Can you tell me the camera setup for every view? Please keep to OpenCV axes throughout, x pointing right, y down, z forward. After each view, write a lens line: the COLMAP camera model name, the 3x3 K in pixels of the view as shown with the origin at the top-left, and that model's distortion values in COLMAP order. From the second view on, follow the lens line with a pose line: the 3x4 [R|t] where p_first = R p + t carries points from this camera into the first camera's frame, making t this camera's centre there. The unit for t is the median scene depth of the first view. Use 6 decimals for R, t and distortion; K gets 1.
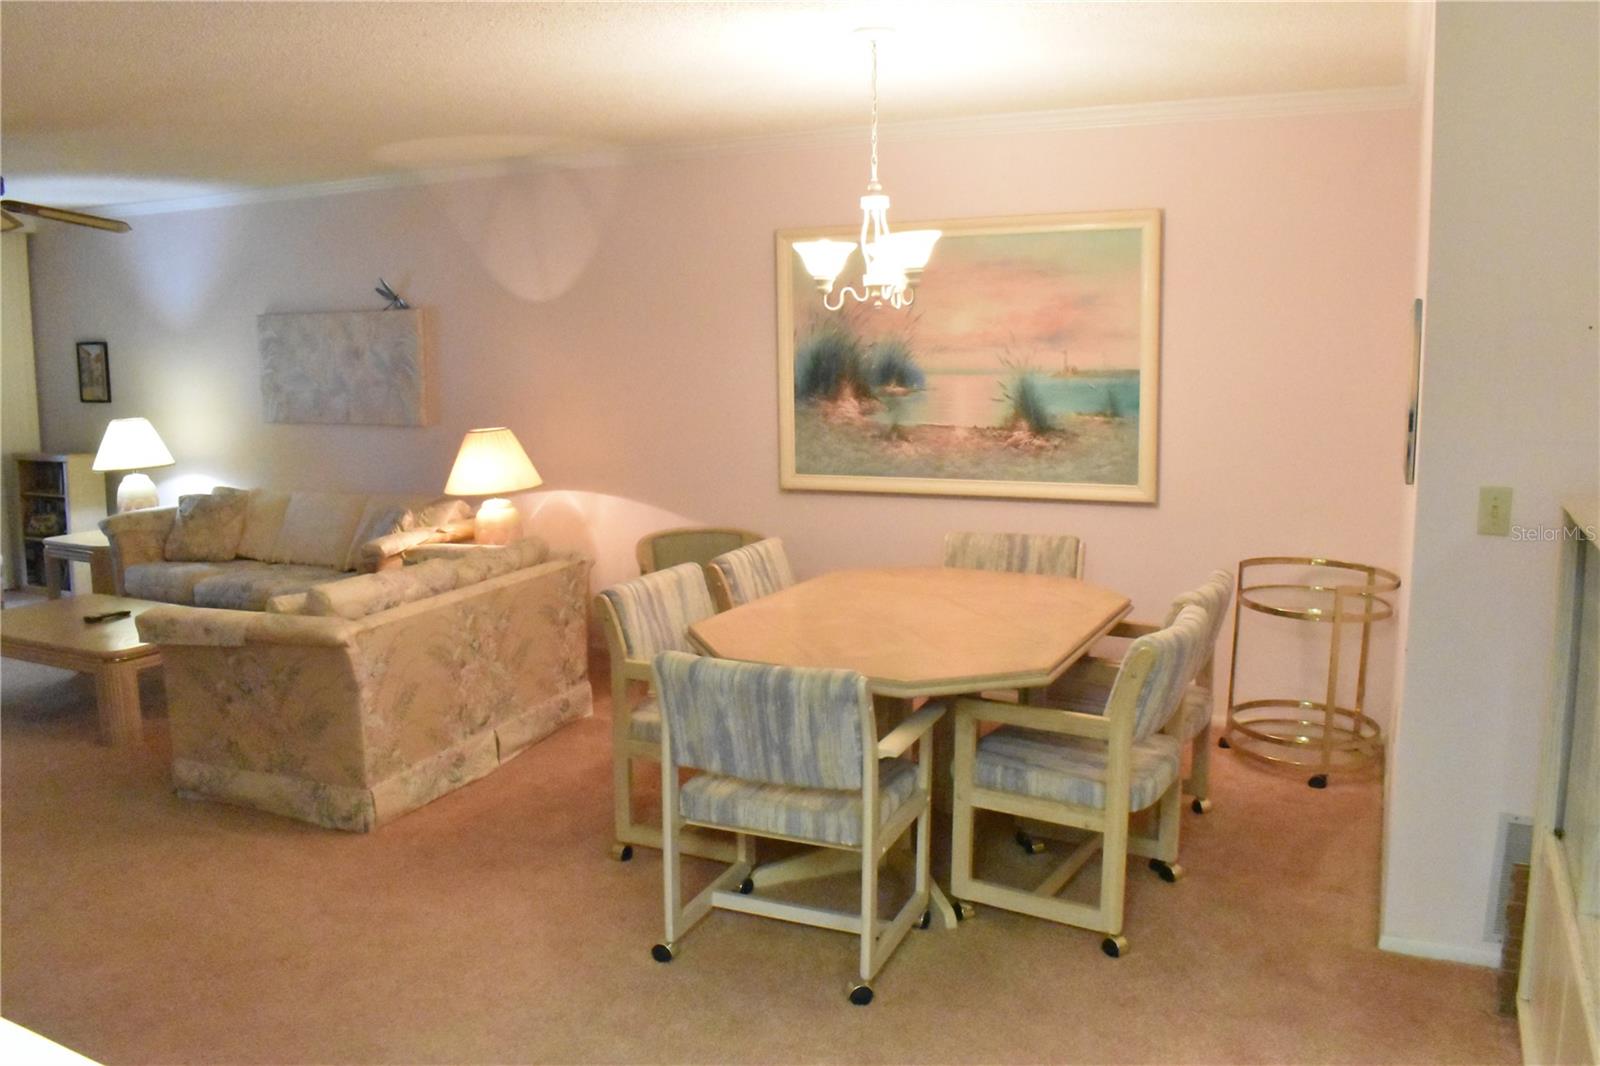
lens RADIAL K [[1272.0, 0, 795.3], [0, 1272.0, 530.3], [0, 0, 1]] dist [-0.094873, 0.025549]
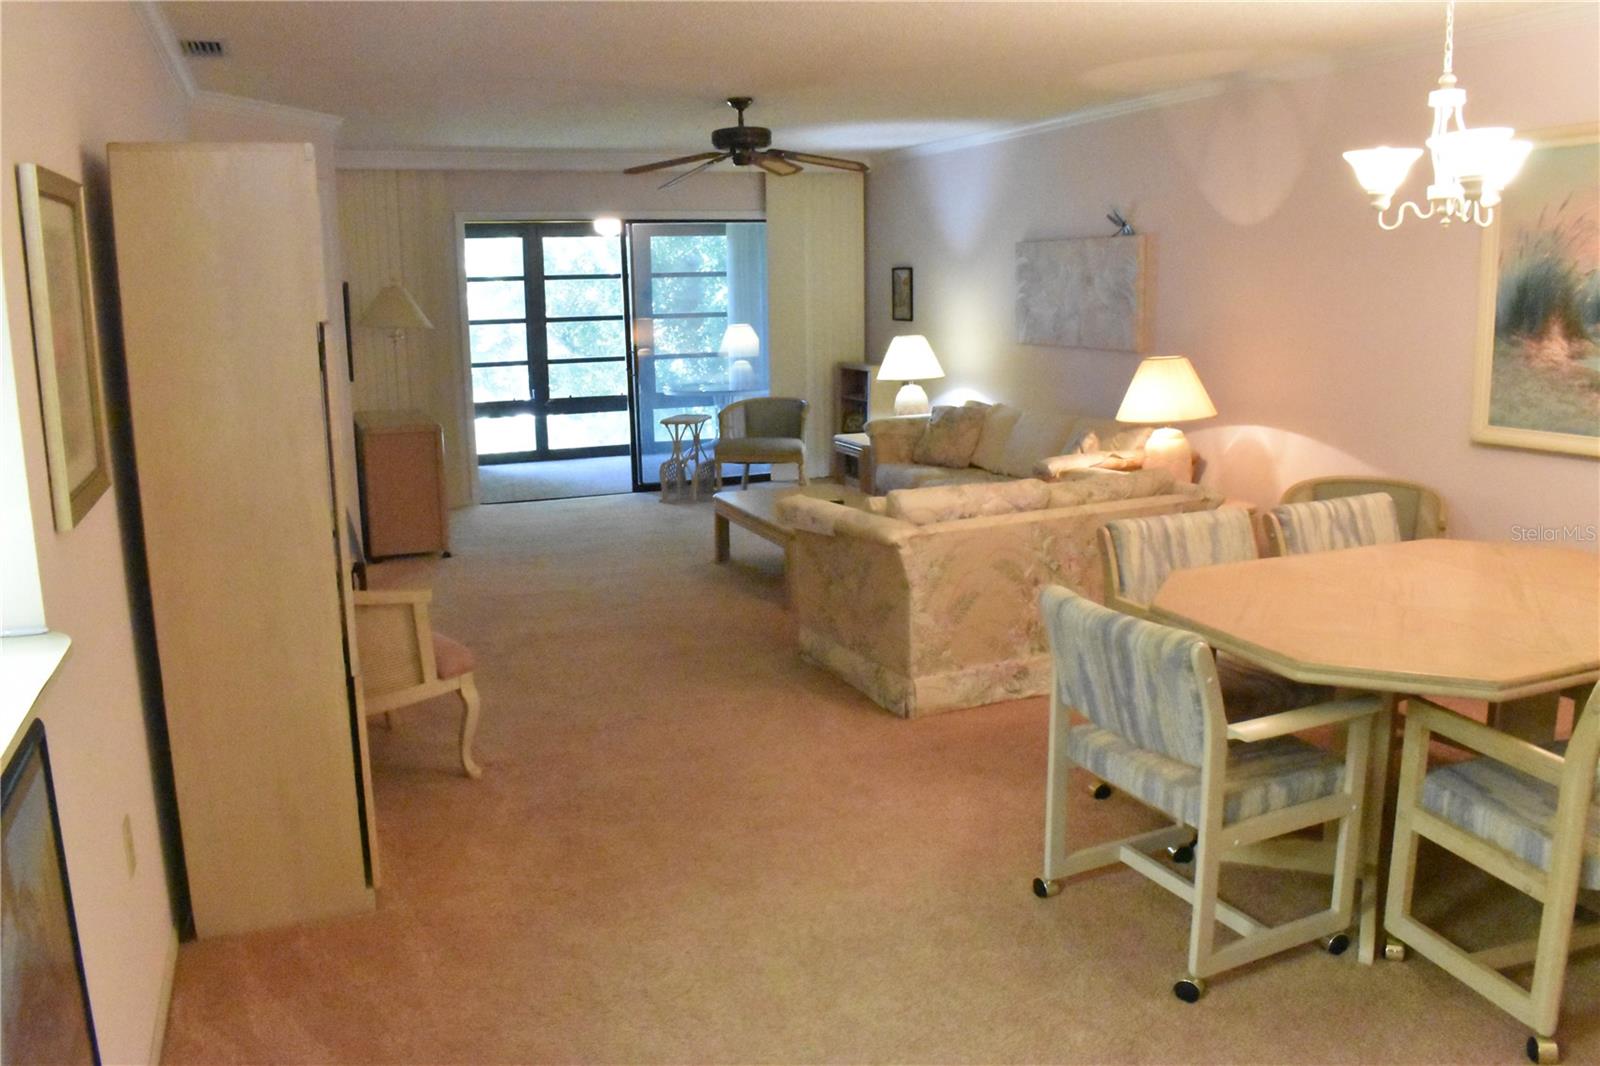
lens RADIAL K [[1272.0, 0, 792.6], [0, 1272.0, 533.4], [0, 0, 1]] dist [-0.094873, 0.025549]
pose [[0.739536, 0.123685, -0.661656, 0.290144], [-0.083886, 0.992245, 0.091723, -0.013028], [0.667869, -0.012328, 0.744176, 0.102811]]
